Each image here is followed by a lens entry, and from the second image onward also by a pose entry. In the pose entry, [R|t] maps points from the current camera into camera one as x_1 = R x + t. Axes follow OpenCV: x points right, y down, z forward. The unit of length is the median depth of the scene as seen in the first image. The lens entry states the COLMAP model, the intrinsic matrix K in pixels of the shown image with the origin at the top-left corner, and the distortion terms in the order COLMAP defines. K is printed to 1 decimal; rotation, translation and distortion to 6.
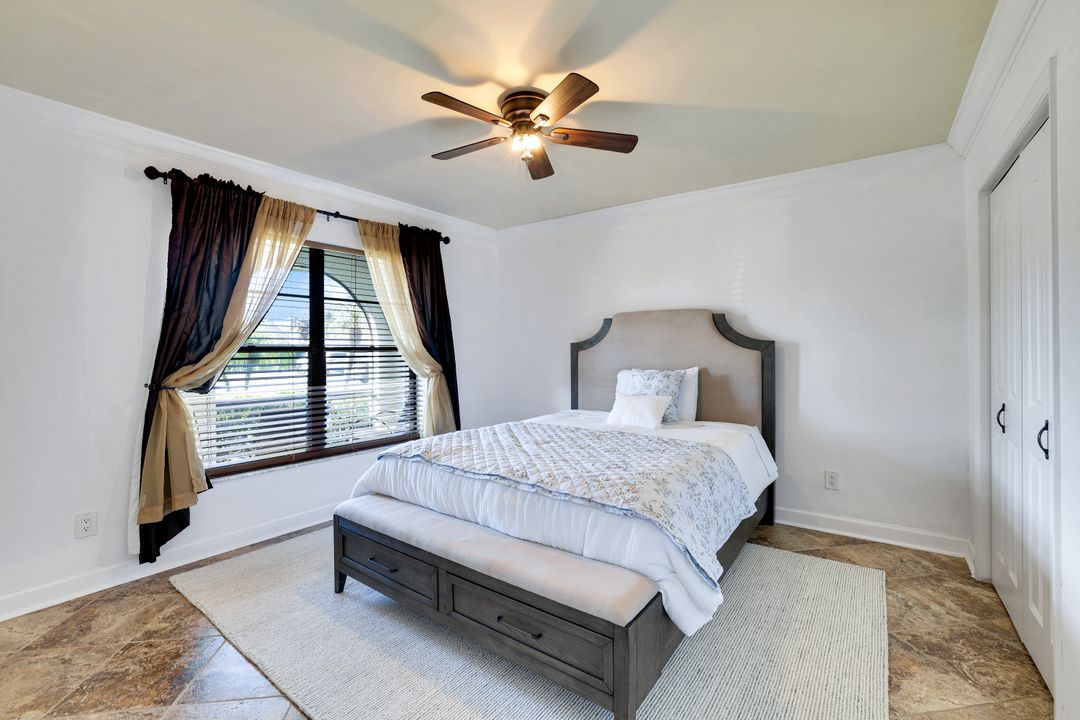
lens RADIAL K [[467.9, 0, 529.6], [0, 467.9, 351.4], [0, 0, 1]] dist [-0.044950, 0.017065]
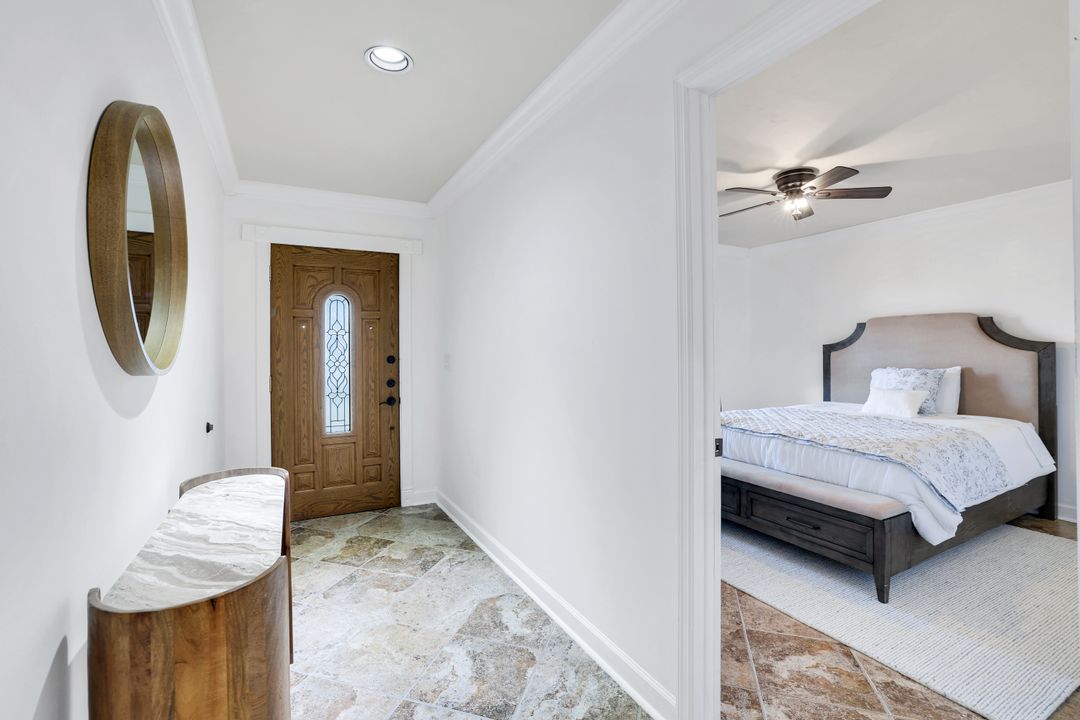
lens RADIAL K [[467.9, 0, 529.6], [0, 467.9, 351.4], [0, 0, 1]] dist [-0.044950, 0.017065]
pose [[0.901914, -0.000373, -0.431916, -0.138738], [-0.000546, 0.999998, -0.002004, 0.001688], [0.431916, 0.002043, 0.901912, -0.631107]]
